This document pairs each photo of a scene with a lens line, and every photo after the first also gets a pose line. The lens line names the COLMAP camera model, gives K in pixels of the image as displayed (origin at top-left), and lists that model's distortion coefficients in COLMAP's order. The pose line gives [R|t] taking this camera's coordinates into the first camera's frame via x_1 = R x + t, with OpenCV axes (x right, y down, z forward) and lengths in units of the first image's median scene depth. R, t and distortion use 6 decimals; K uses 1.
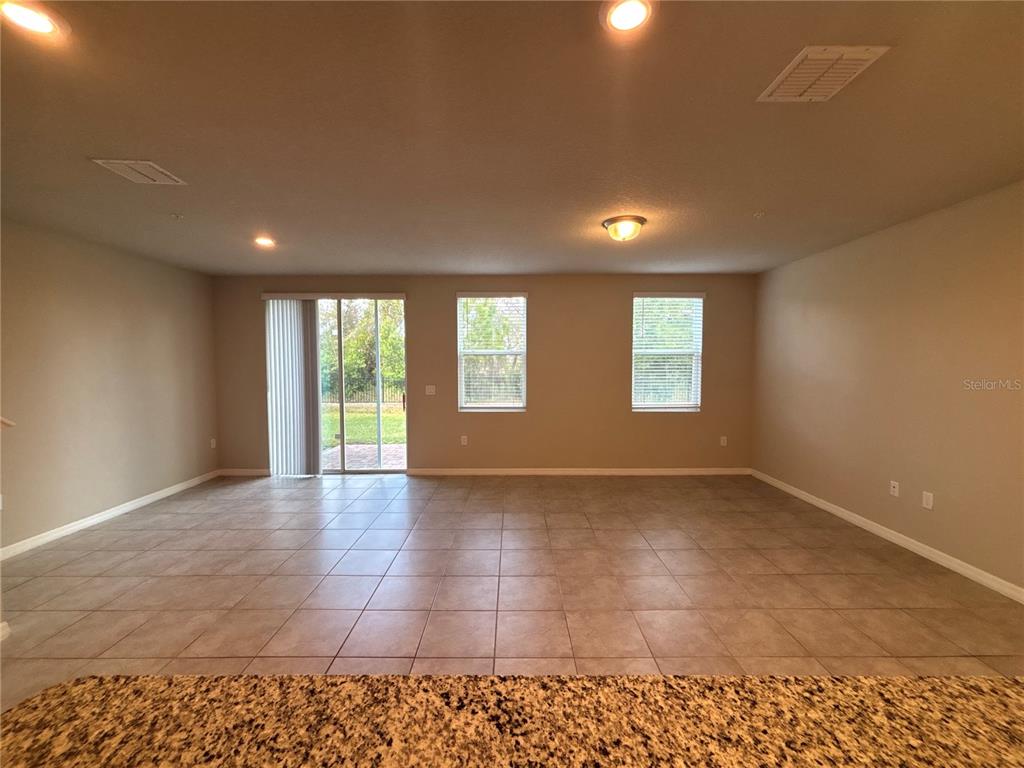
lens RADIAL K [[415.8, 0, 509.3], [0, 415.8, 386.7], [0, 0, 1]] dist [0.007903, 0.000057]
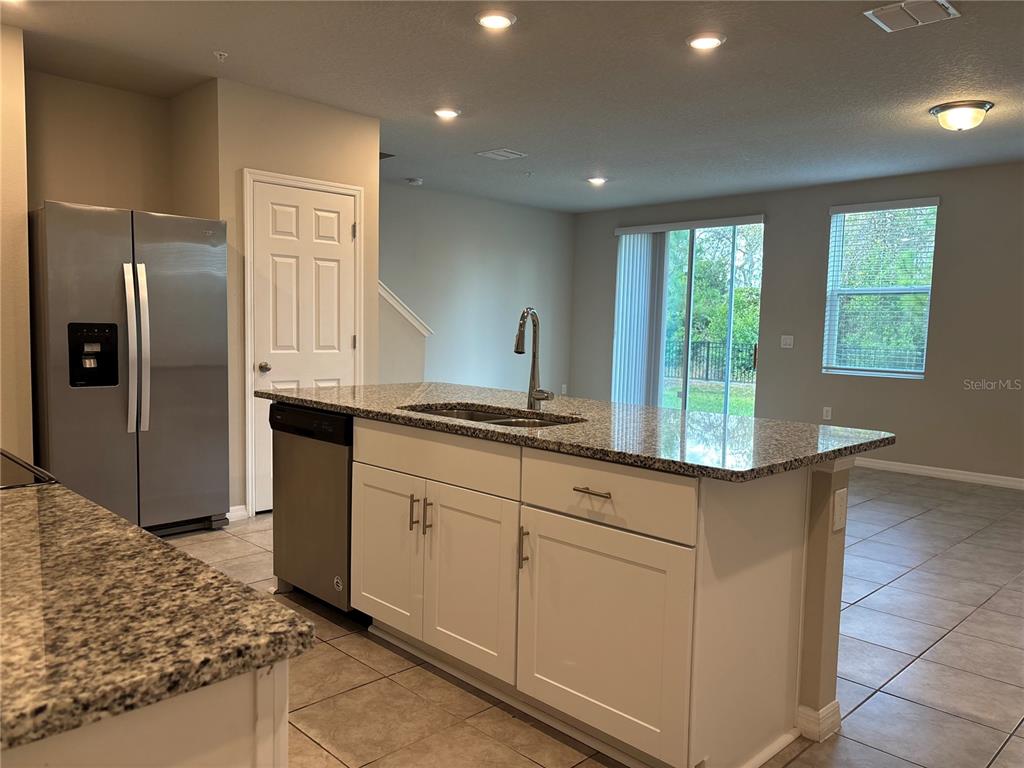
lens RADIAL K [[781.2, 0, 511.5], [0, 781.2, 389.4], [0, 0, 1]] dist [0.001460, -0.007304]
pose [[0.709006, 0.079015, -0.700762, 0.467799], [-0.070704, 0.996661, 0.040844, 0.073329], [0.701649, 0.020588, 0.712225, -0.369836]]
